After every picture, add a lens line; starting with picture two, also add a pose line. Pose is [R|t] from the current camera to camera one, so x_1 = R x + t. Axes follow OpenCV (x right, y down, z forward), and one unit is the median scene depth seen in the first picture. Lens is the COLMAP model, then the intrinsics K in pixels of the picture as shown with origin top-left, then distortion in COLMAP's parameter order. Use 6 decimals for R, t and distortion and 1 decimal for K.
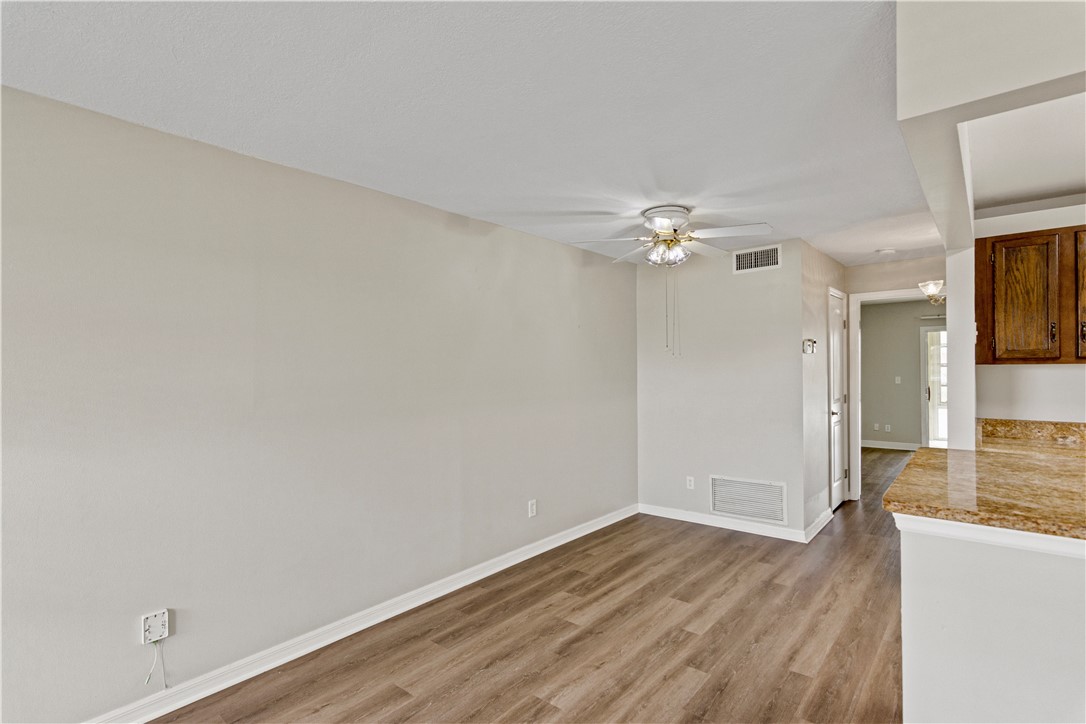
lens RADIAL K [[521.2, 0, 550.5], [0, 521.2, 367.6], [0, 0, 1]] dist [0.001781, 0.000281]
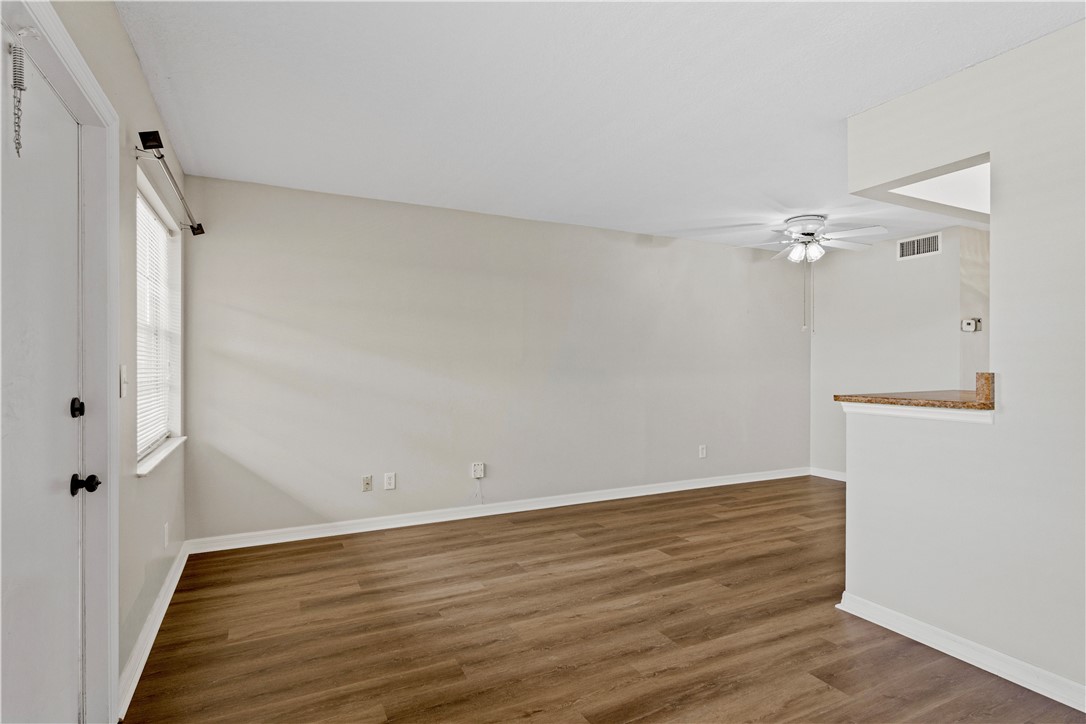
lens RADIAL K [[562.4, 0, 552.4], [0, 562.4, 361.9], [0, 0, 1]] dist [-0.002862, -0.000328]
pose [[0.920424, 0.012143, -0.390733, 0.198538], [-0.011502, 0.999926, 0.003979, 0.053907], [0.390752, 0.000832, 0.920495, -0.526407]]
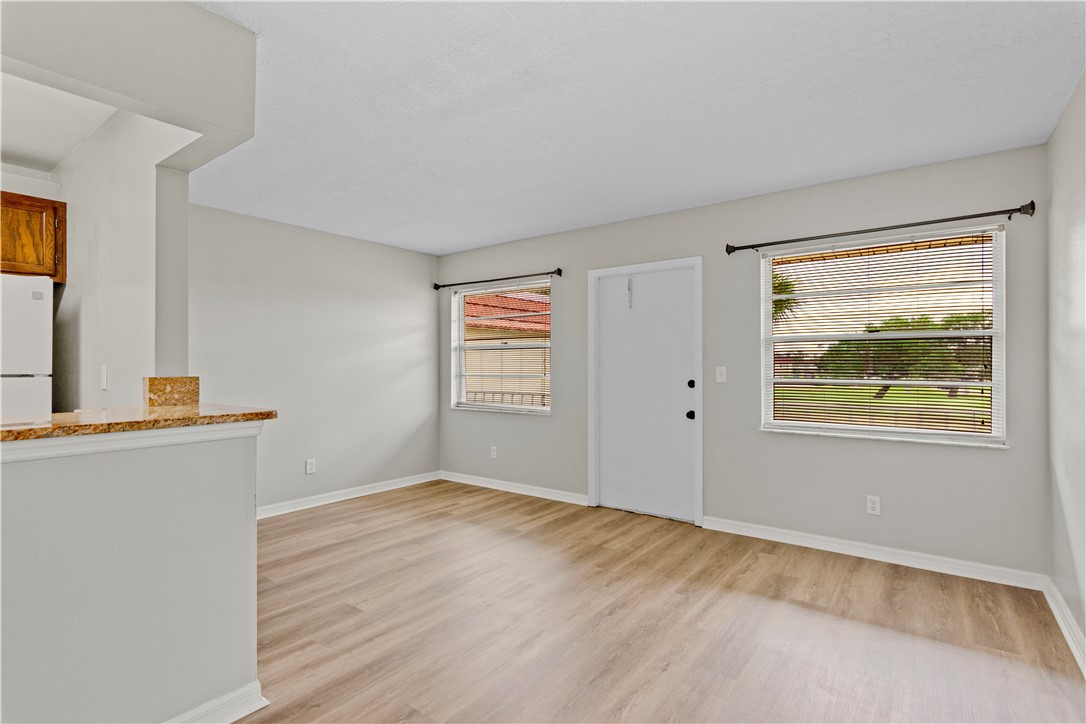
lens RADIAL K [[531.8, 0, 546.1], [0, 531.8, 365.4], [0, 0, 1]] dist [-0.000080, 0.001198]
pose [[-0.998143, 0.013819, -0.059323, -0.005528], [0.013823, 0.999904, 0.000344, 0.055543], [0.059322, -0.000476, -0.998239, 1.003507]]
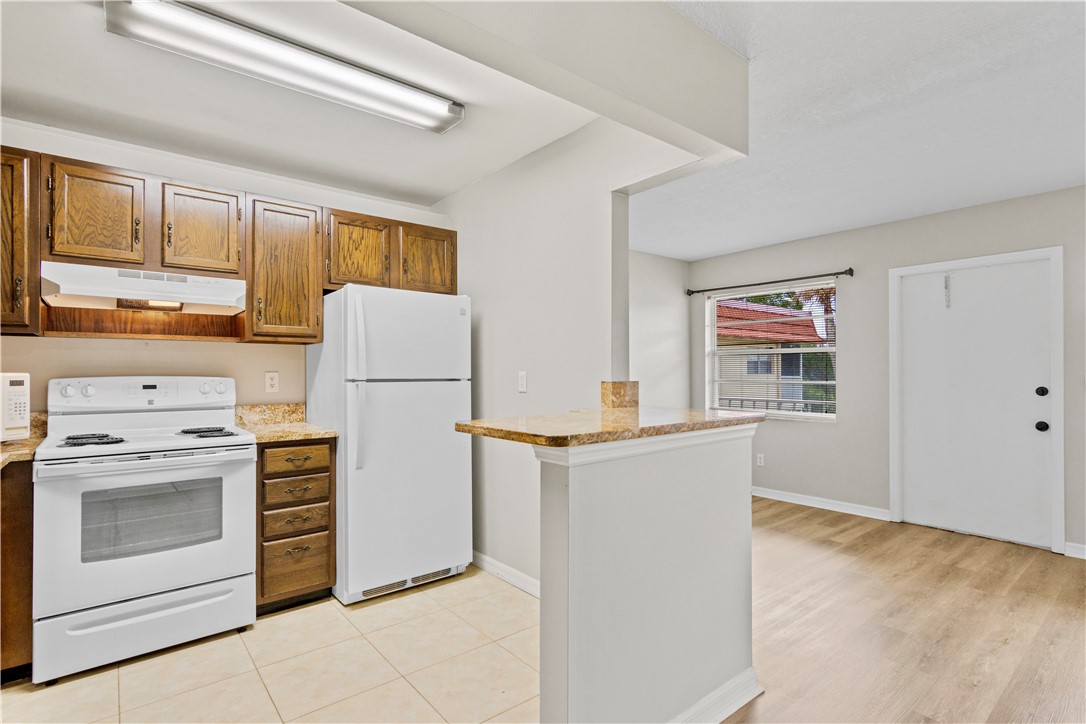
lens RADIAL K [[532.8, 0, 539.5], [0, 532.8, 370.9], [0, 0, 1]] dist [-0.001405, 0.000501]
pose [[-0.982330, 0.014914, 0.186560, 0.396973], [0.014577, 0.999889, -0.003174, 0.050035], [-0.186586, -0.000399, -0.982438, 1.057651]]
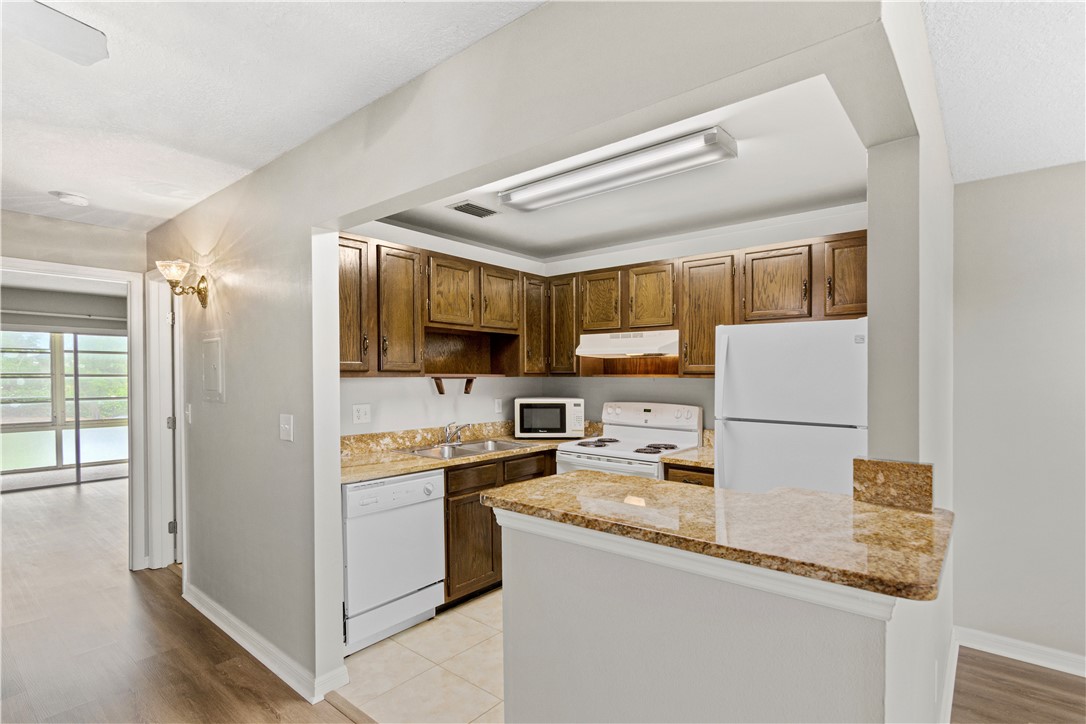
lens RADIAL K [[529.4, 0, 544.5], [0, 529.4, 386.4], [0, 0, 1]] dist [0.002723, 0.000369]
pose [[-0.003990, -0.011913, 0.999921, -0.011314], [-0.001606, 0.999928, 0.011906, -0.002304], [-0.999991, -0.001559, -0.004008, 0.597605]]
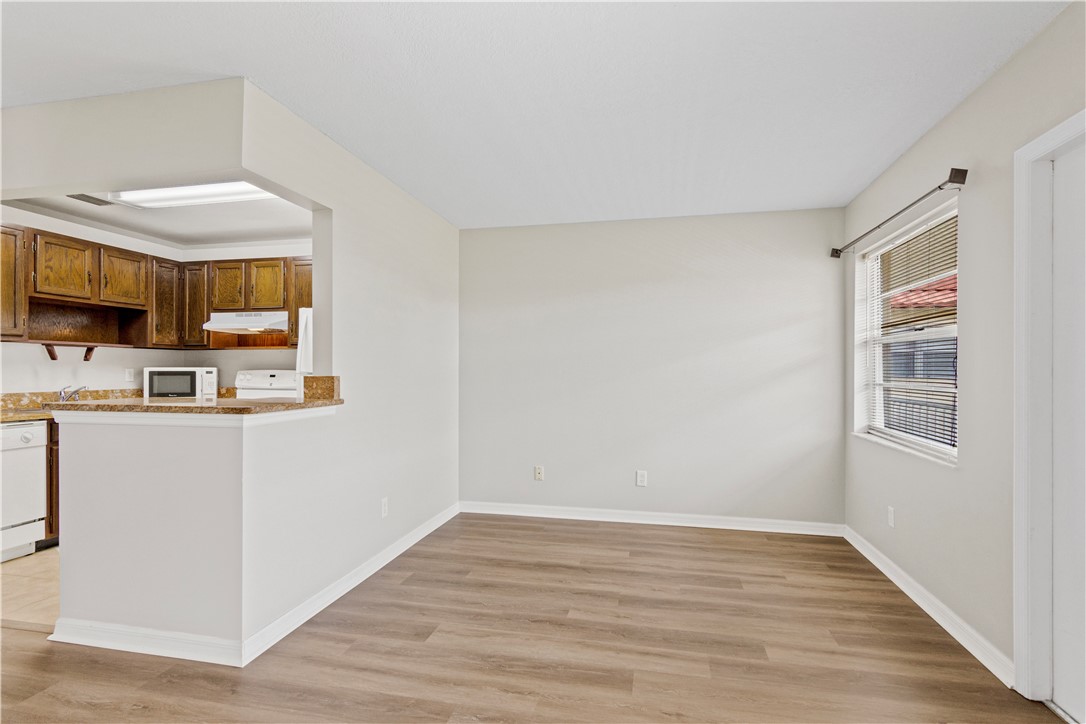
lens RADIAL K [[531.8, 0, 546.1], [0, 531.8, 365.4], [0, 0, 1]] dist [-0.000080, 0.001198]
pose [[-0.466326, 0.017648, 0.884437, -0.486217], [0.003111, 0.999828, -0.018310, 0.063564], [-0.884607, -0.005787, -0.466301, 0.387436]]
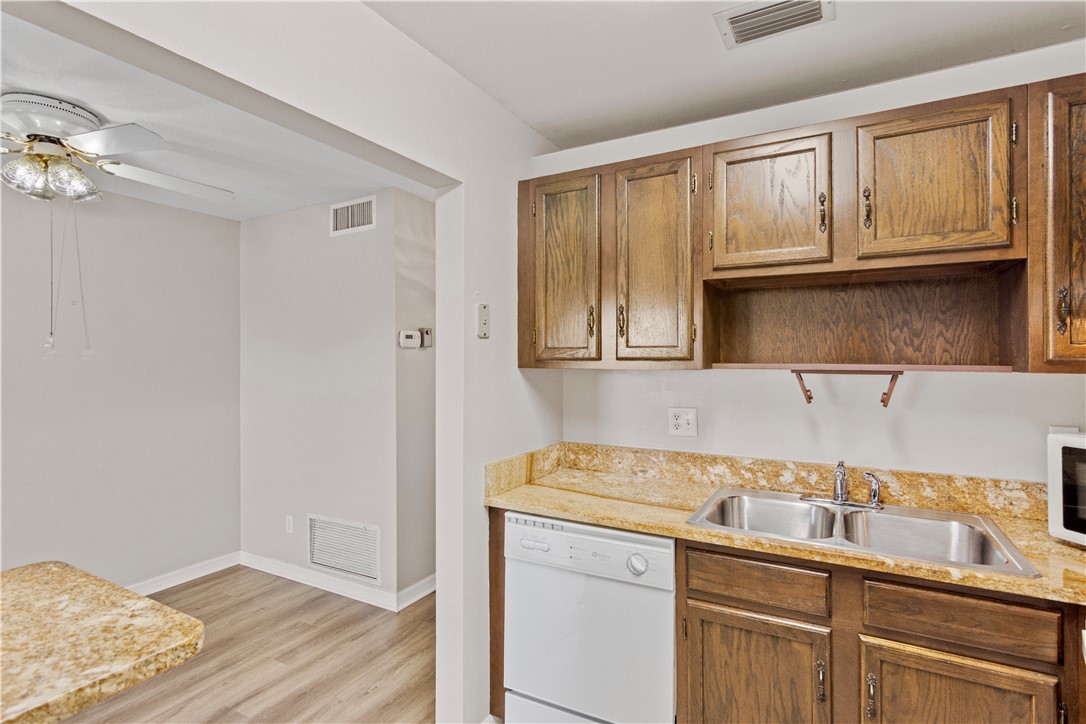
lens RADIAL K [[532.4, 0, 540.4], [0, 532.4, 356.4], [0, 0, 1]] dist [-0.001942, -0.000010]
pose [[0.982232, 0.007573, 0.187520, 0.683488], [-0.007291, 0.999971, -0.002192, -0.018525], [-0.187531, 0.000786, 0.982258, 0.304499]]
